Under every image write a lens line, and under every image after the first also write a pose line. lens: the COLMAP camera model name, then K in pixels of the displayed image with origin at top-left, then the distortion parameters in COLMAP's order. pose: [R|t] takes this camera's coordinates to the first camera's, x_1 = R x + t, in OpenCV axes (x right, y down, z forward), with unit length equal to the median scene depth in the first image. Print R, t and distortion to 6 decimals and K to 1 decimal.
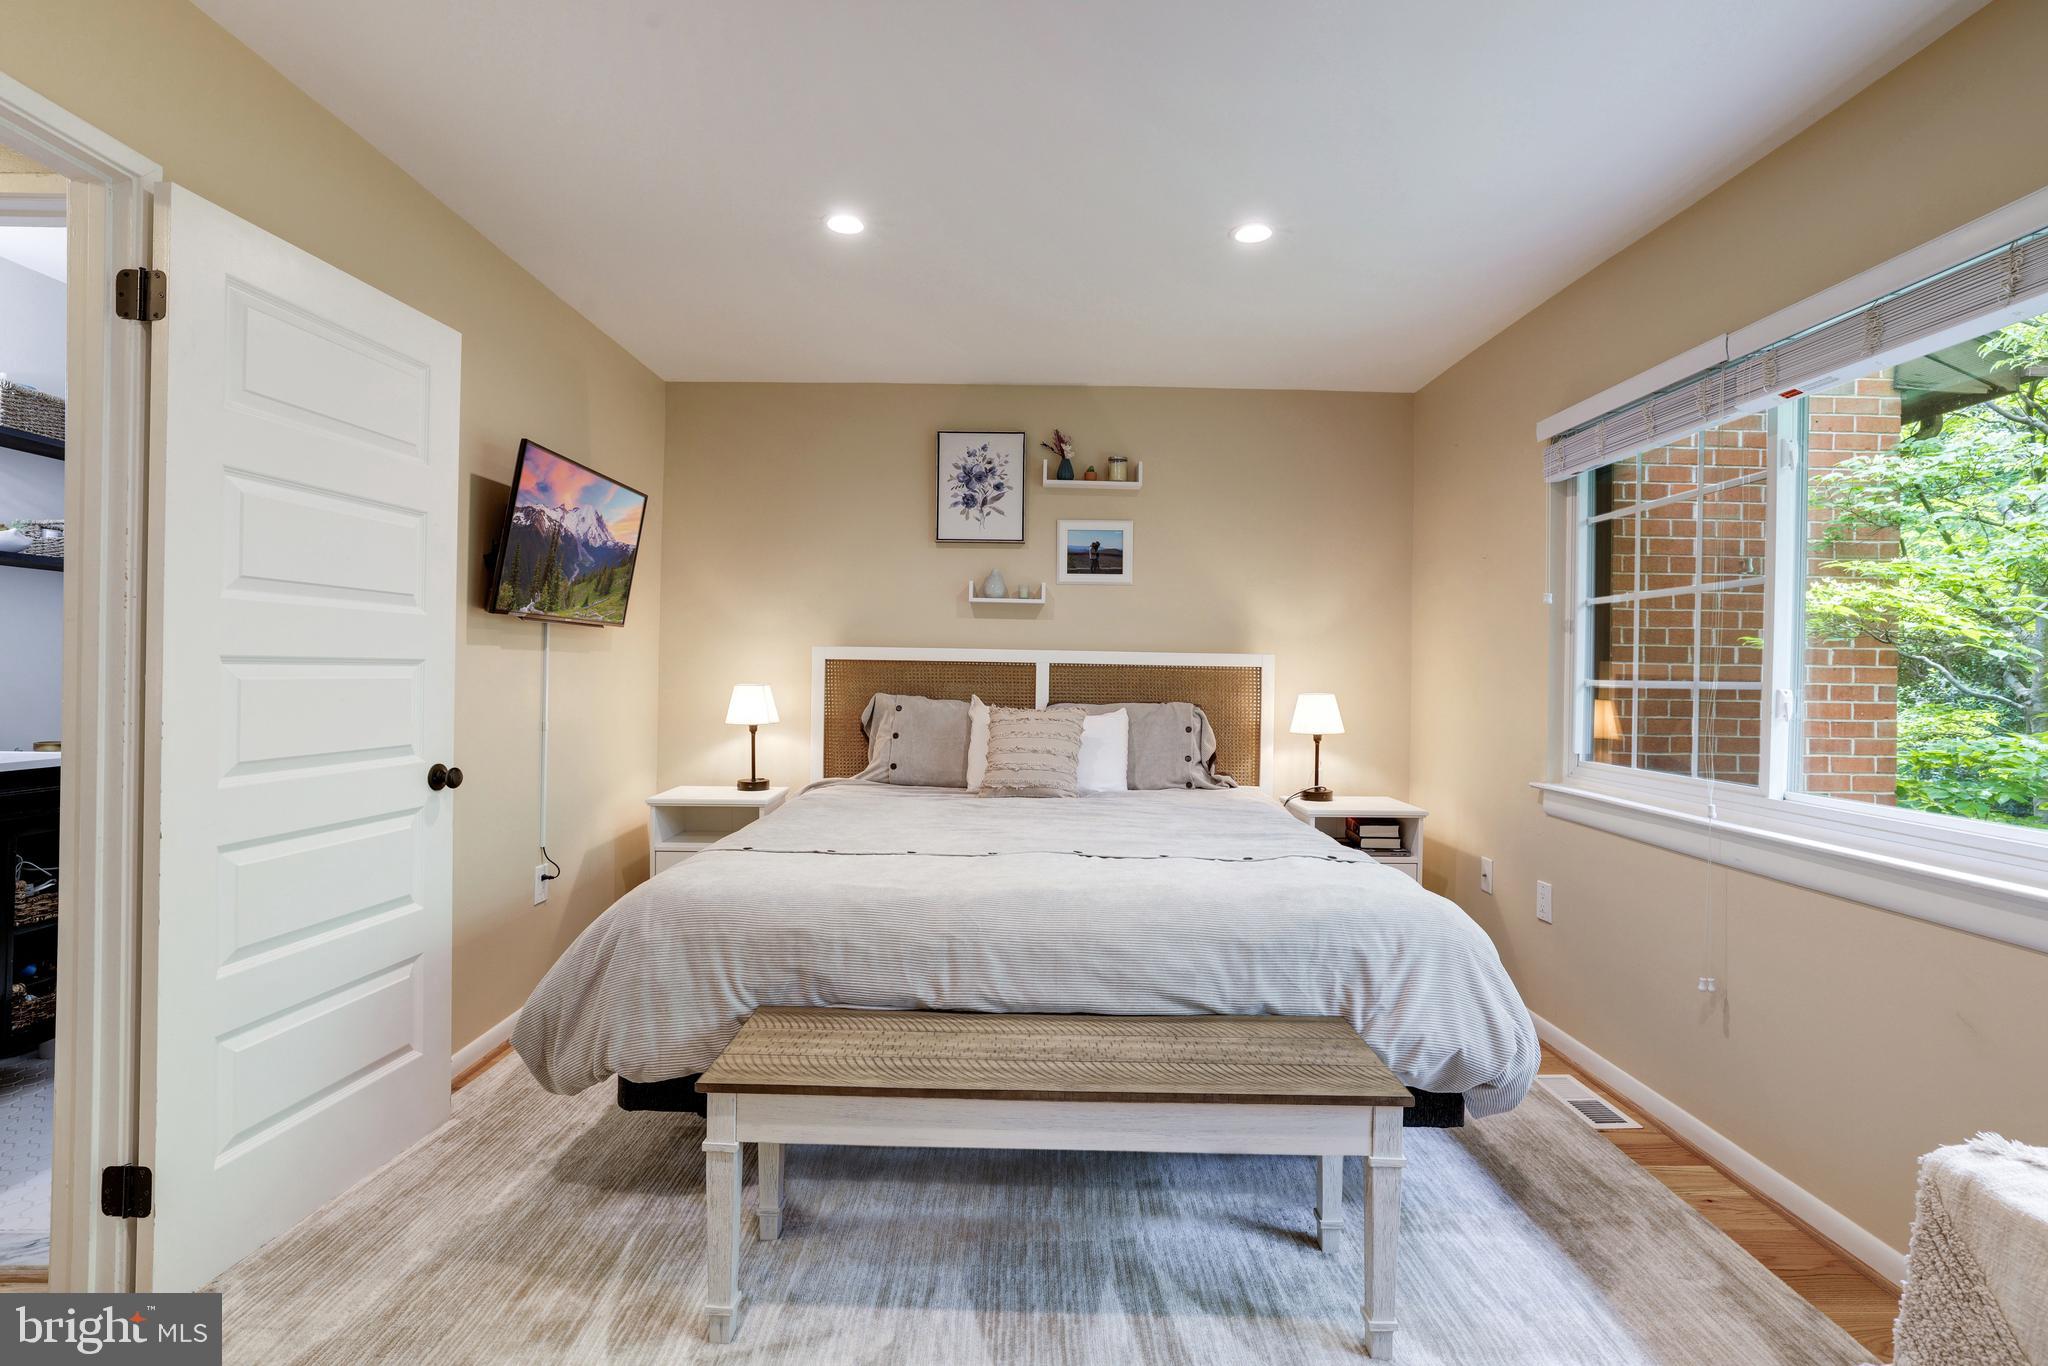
lens RADIAL K [[988.5, 0, 1029.3], [0, 988.5, 668.4], [0, 0, 1]] dist [-0.023941, 0.012857]
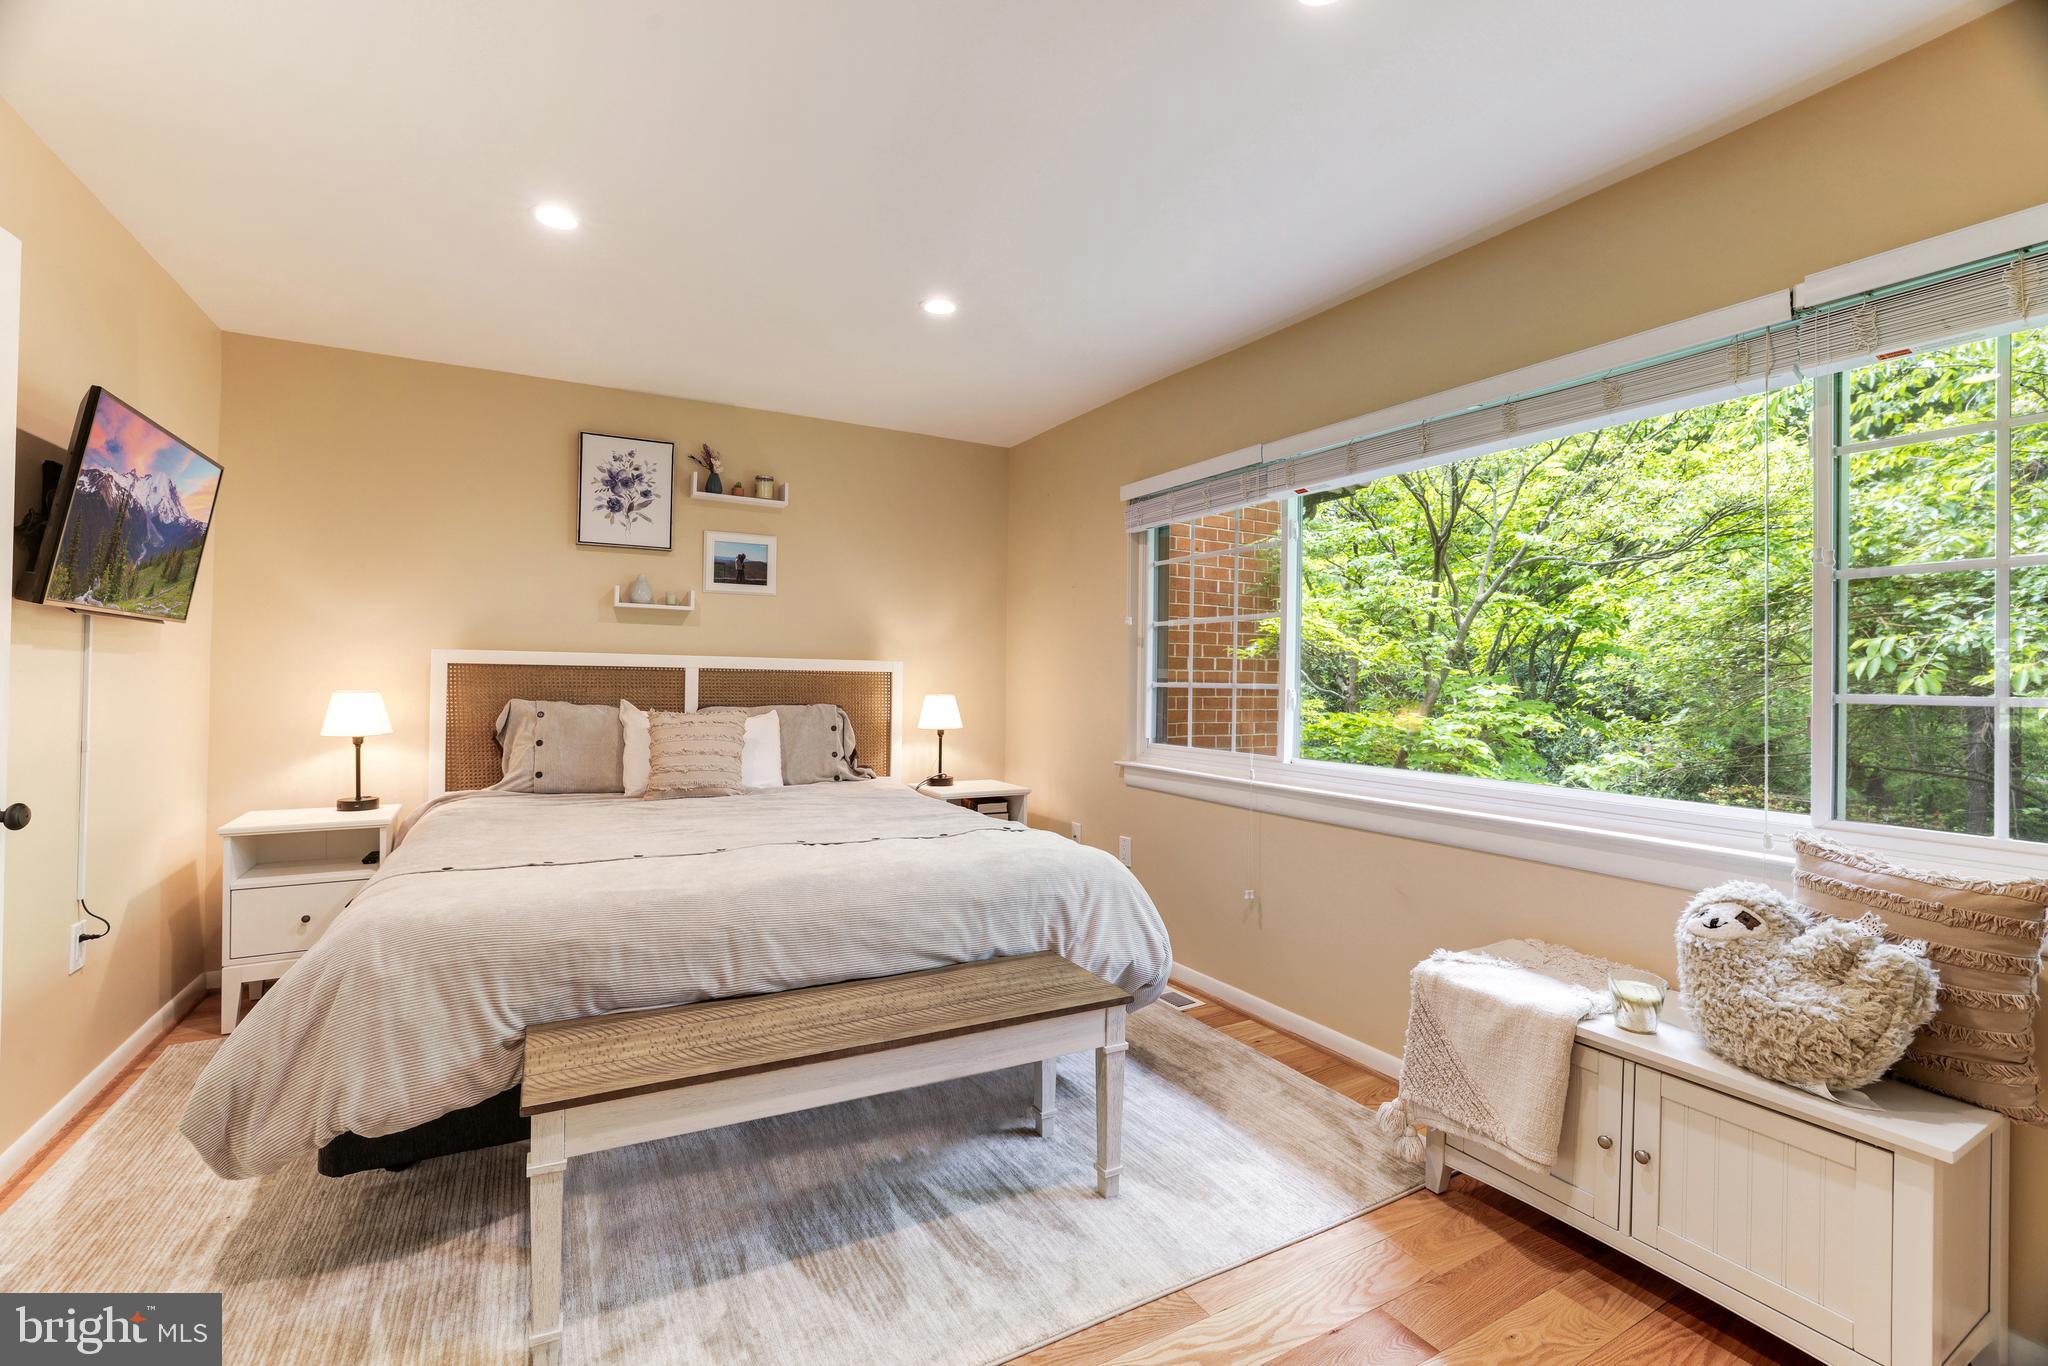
lens RADIAL K [[876.7, 0, 1107.0], [0, 876.7, 668.9], [0, 0, 1]] dist [-0.040557, 0.015100]
pose [[0.865350, 0.003745, 0.501154, -0.131974], [-0.001441, 0.999987, -0.004985, -0.001291], [-0.501166, 0.003591, 0.865344, -0.006172]]
